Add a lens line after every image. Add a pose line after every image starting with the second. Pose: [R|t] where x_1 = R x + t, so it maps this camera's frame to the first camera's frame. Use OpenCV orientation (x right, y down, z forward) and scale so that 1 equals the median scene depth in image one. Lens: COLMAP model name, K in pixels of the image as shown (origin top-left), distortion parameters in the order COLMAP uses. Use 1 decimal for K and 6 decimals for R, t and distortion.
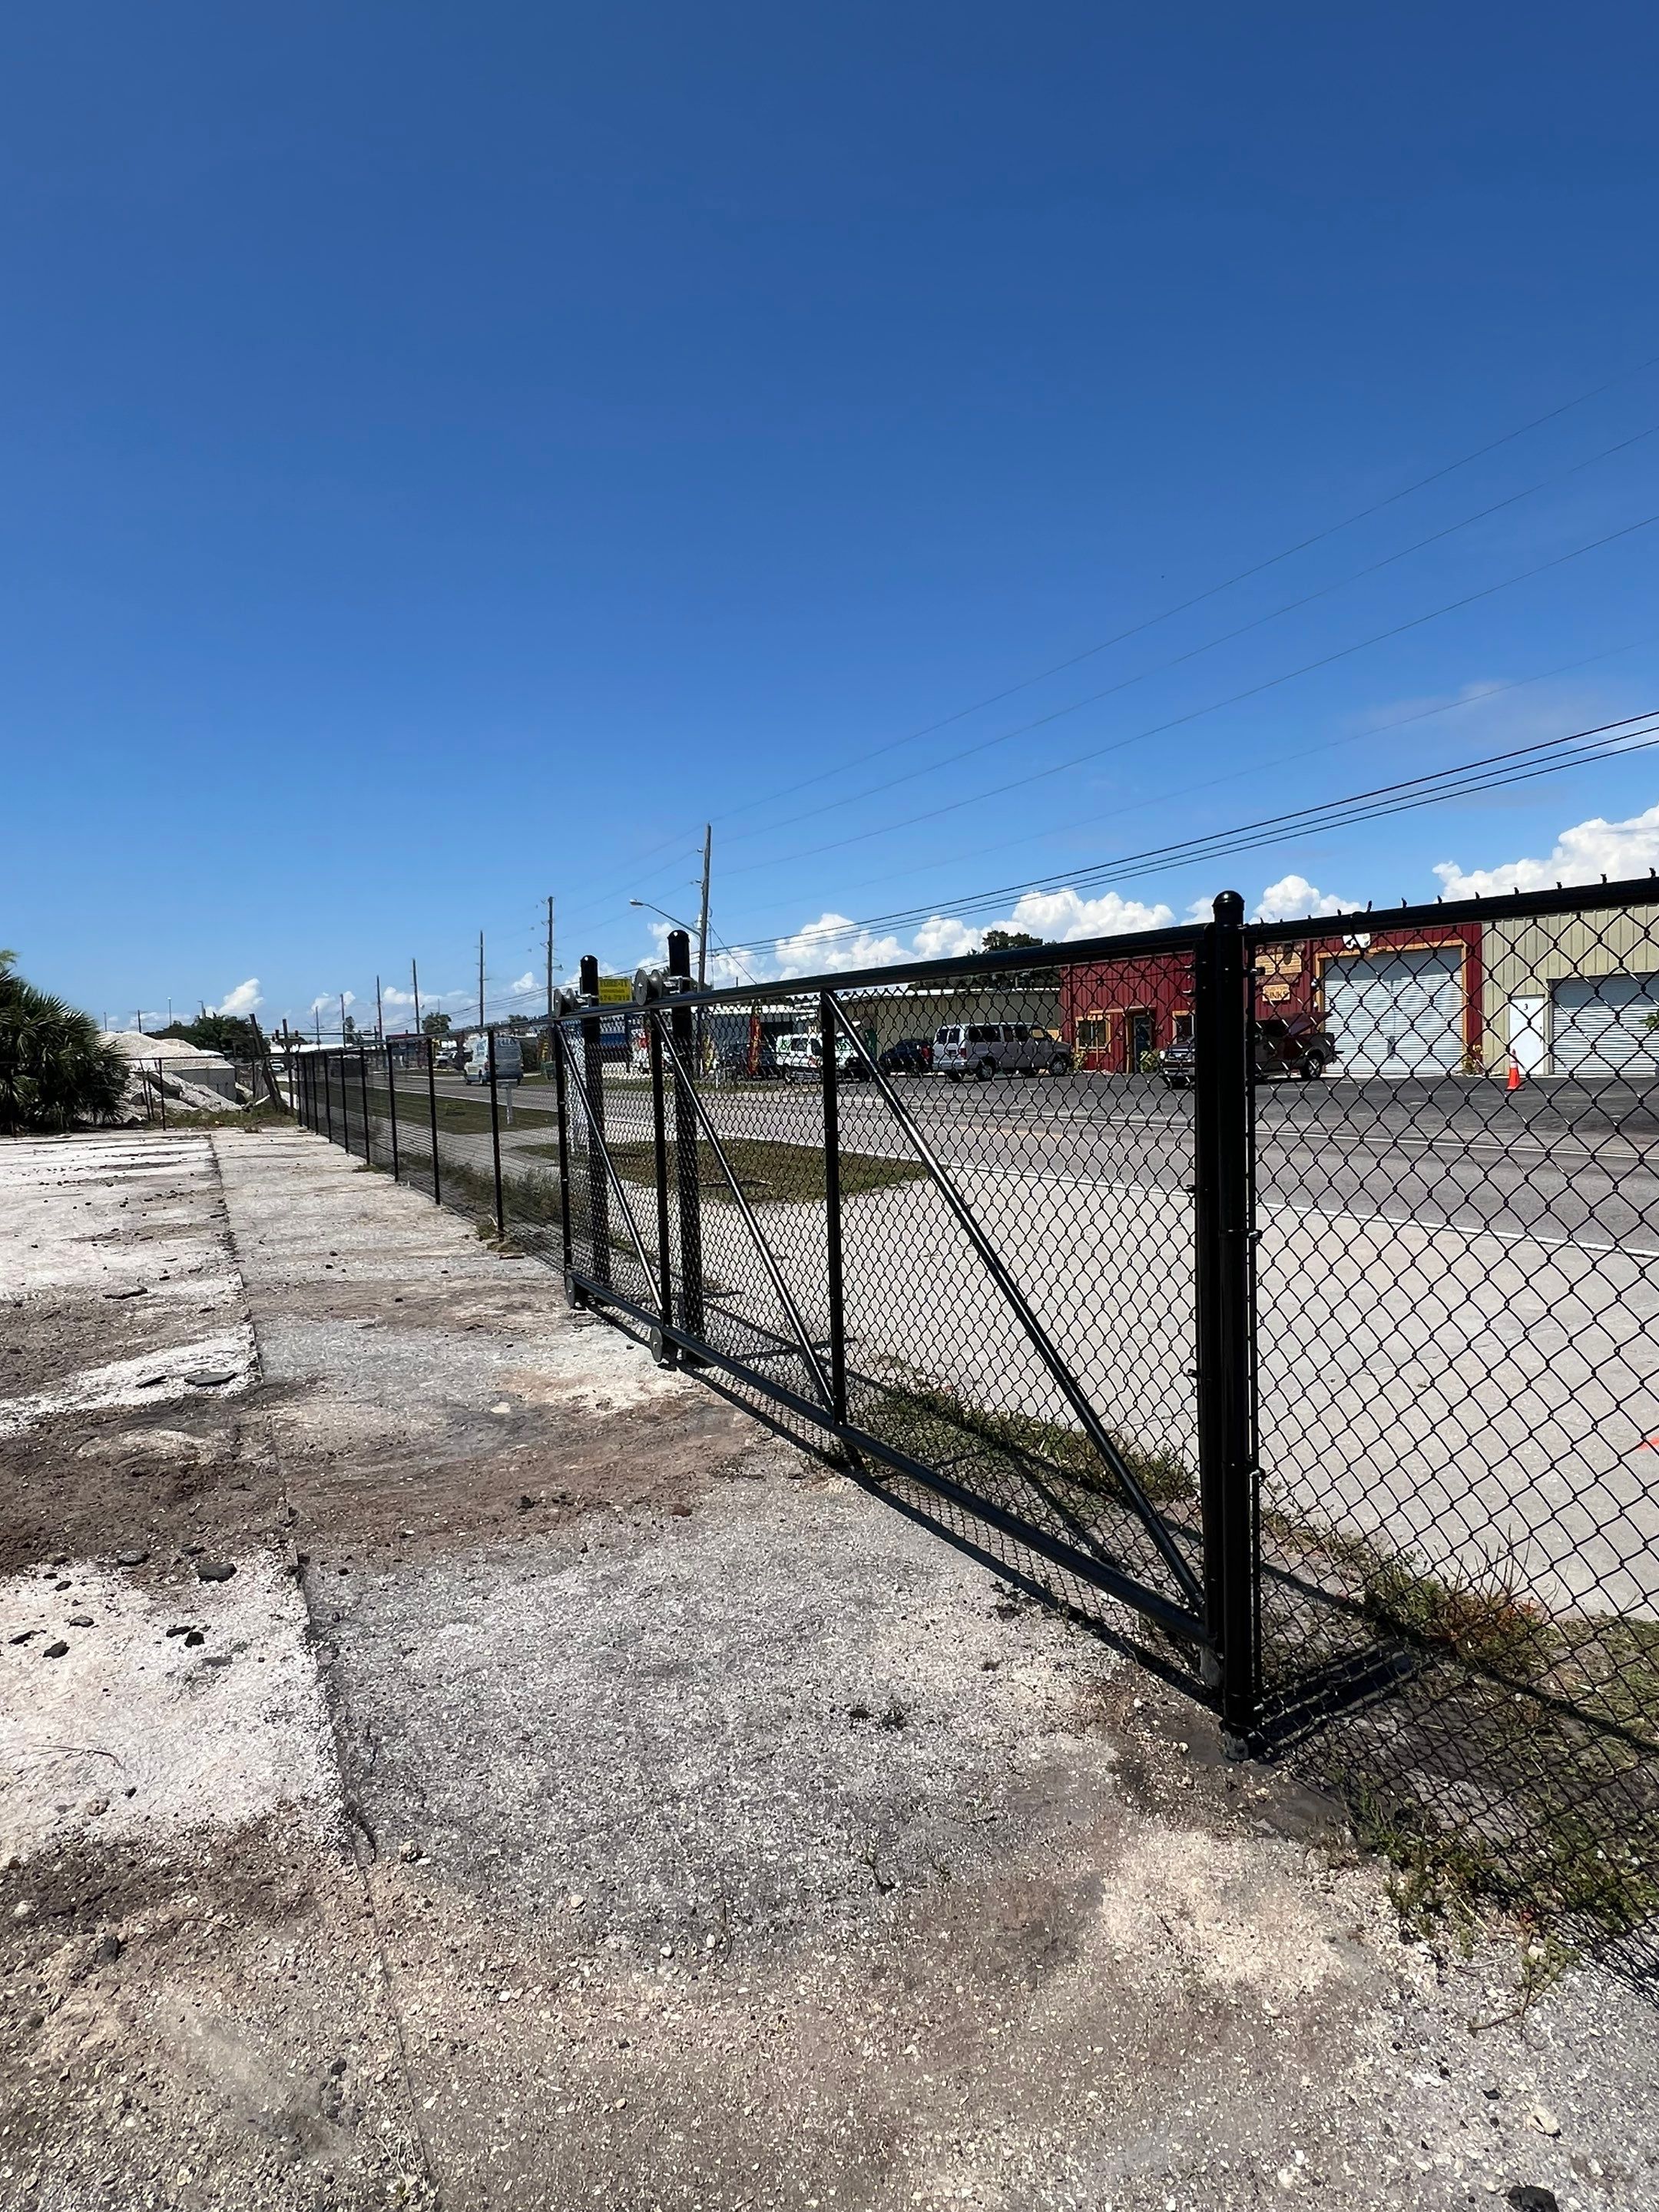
lens RADIAL K [[1251.1, 0, 852.7], [0, 1251.1, 1108.2], [0, 0, 1]] dist [-0.000173, -0.000403]
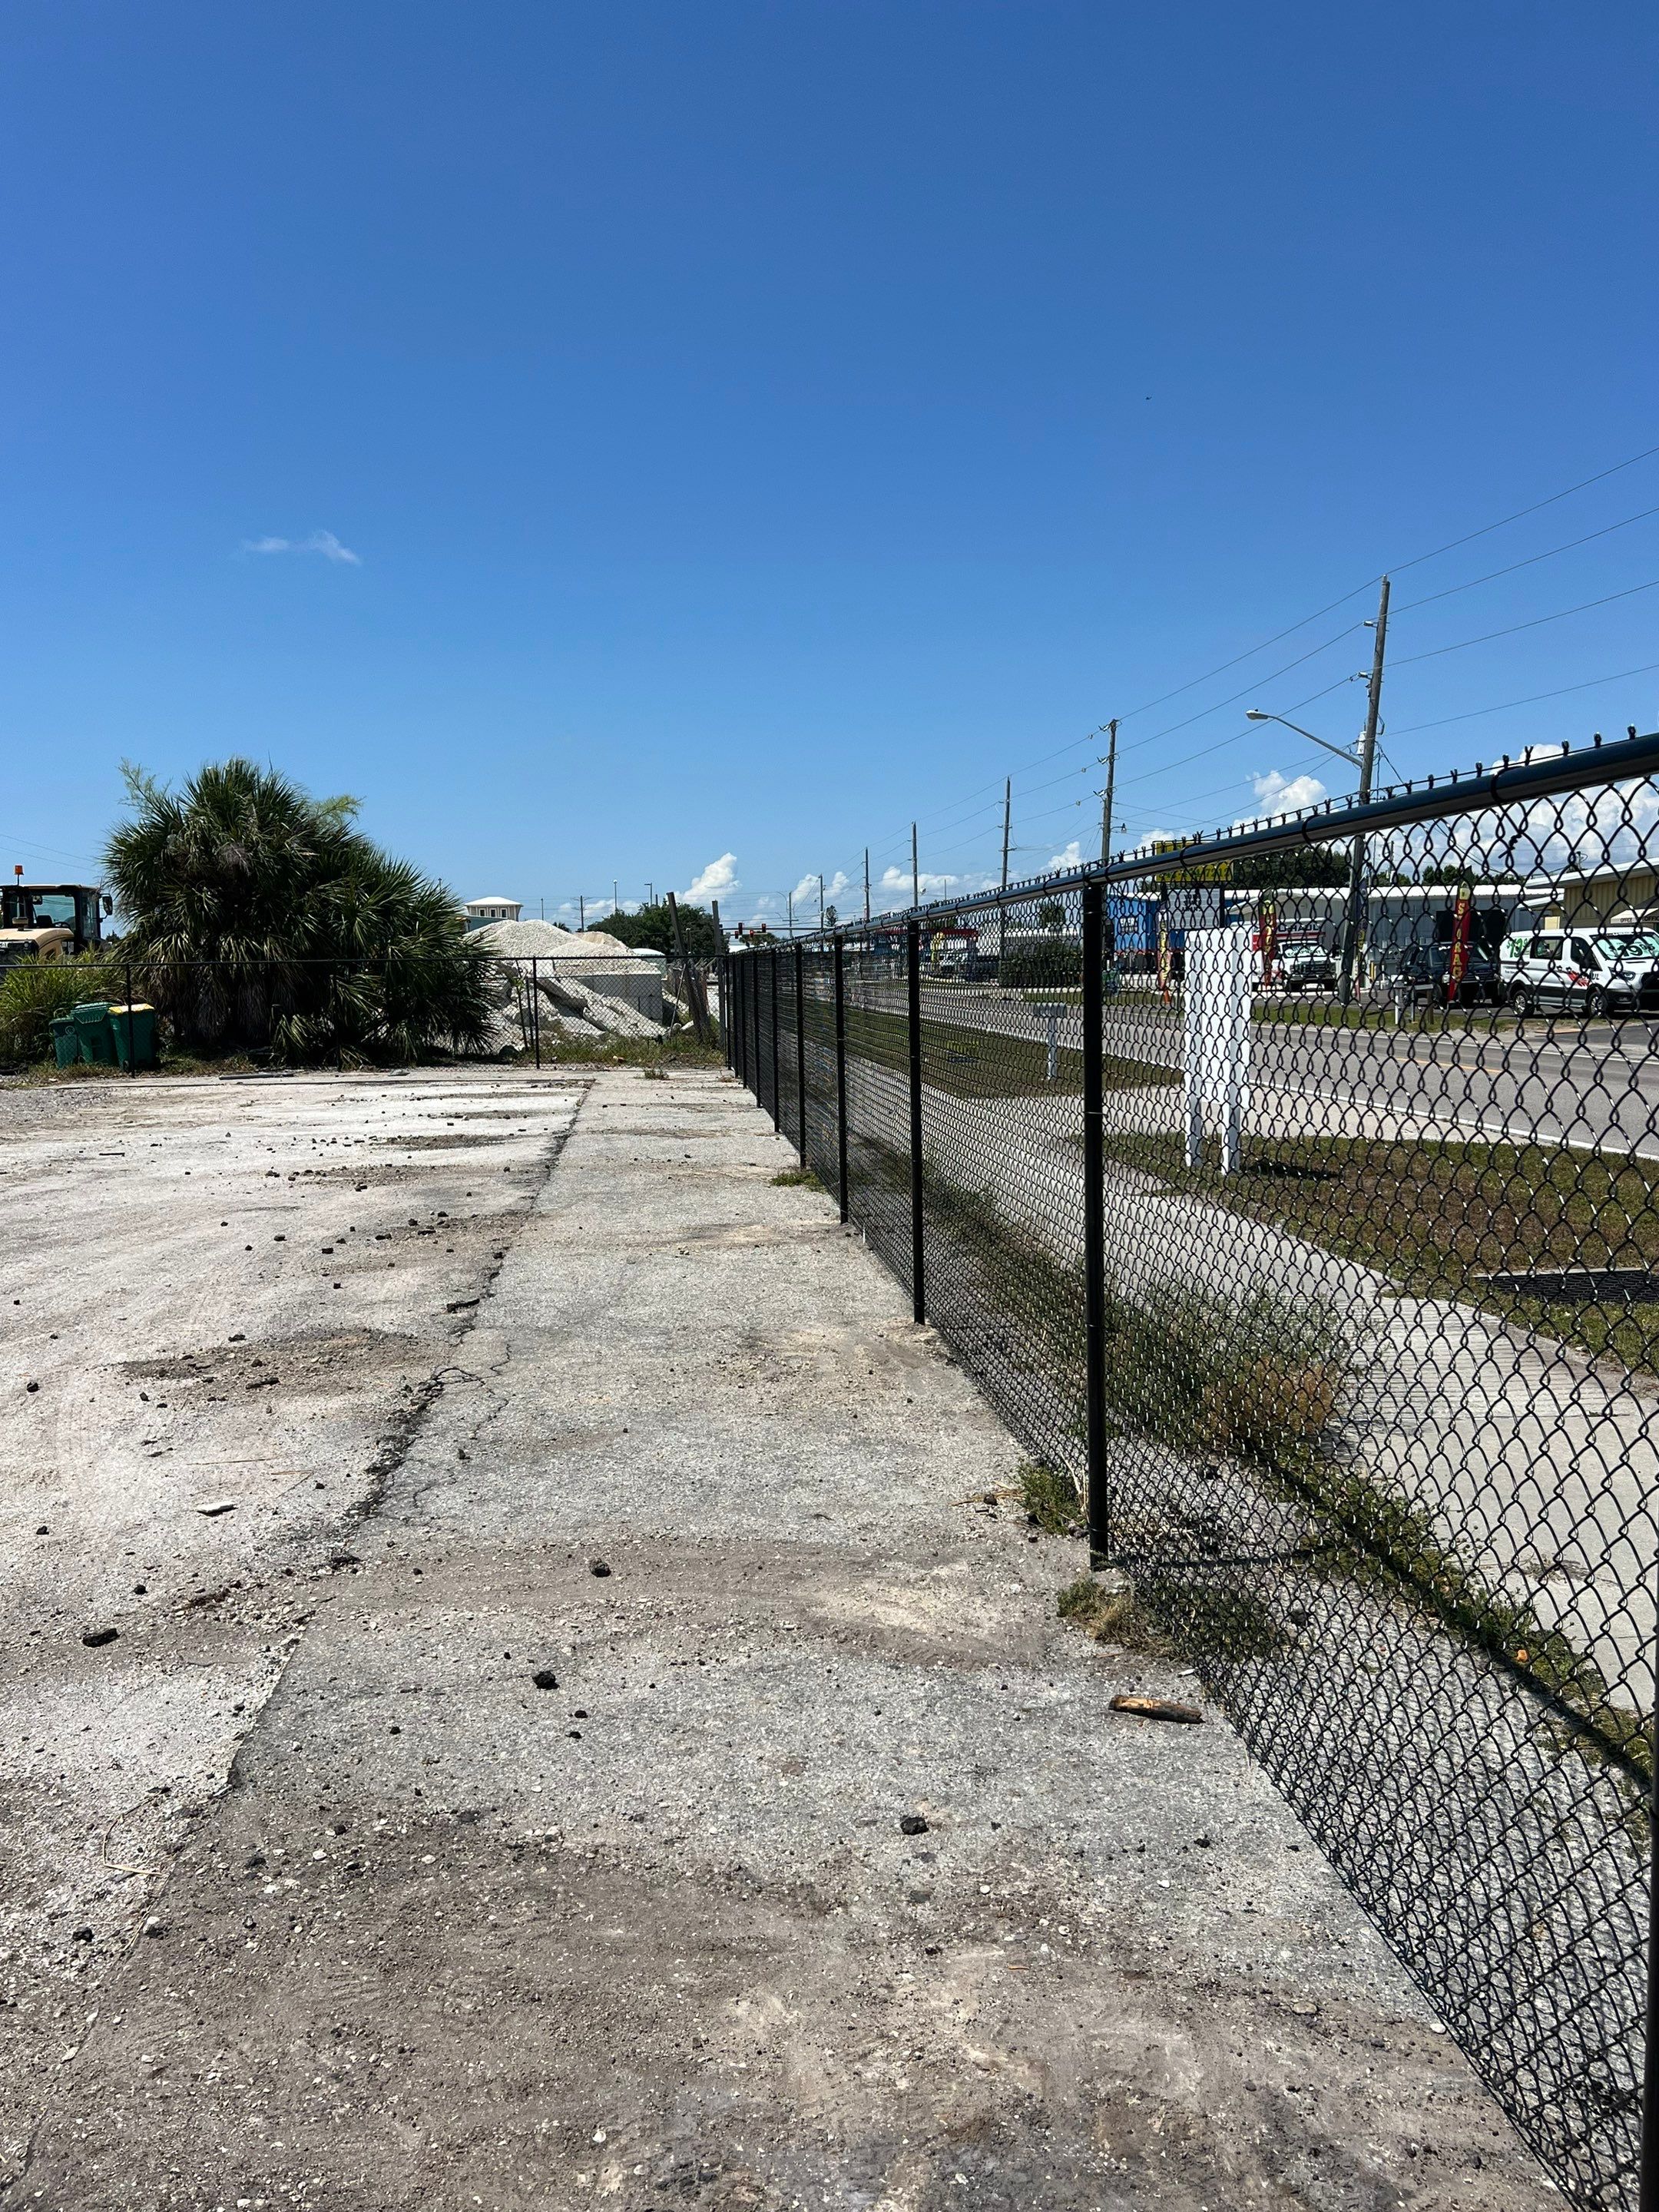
lens RADIAL K [[1714.3, 0, 829.5], [0, 1714.3, 1106.0], [0, 0, 1]] dist [0.038313, -0.005687]
pose [[0.926272, 0.045735, -0.374070, -0.077038], [-0.030396, 0.998441, 0.046807, -0.009802], [0.375627, -0.031986, 0.926219, 0.238192]]
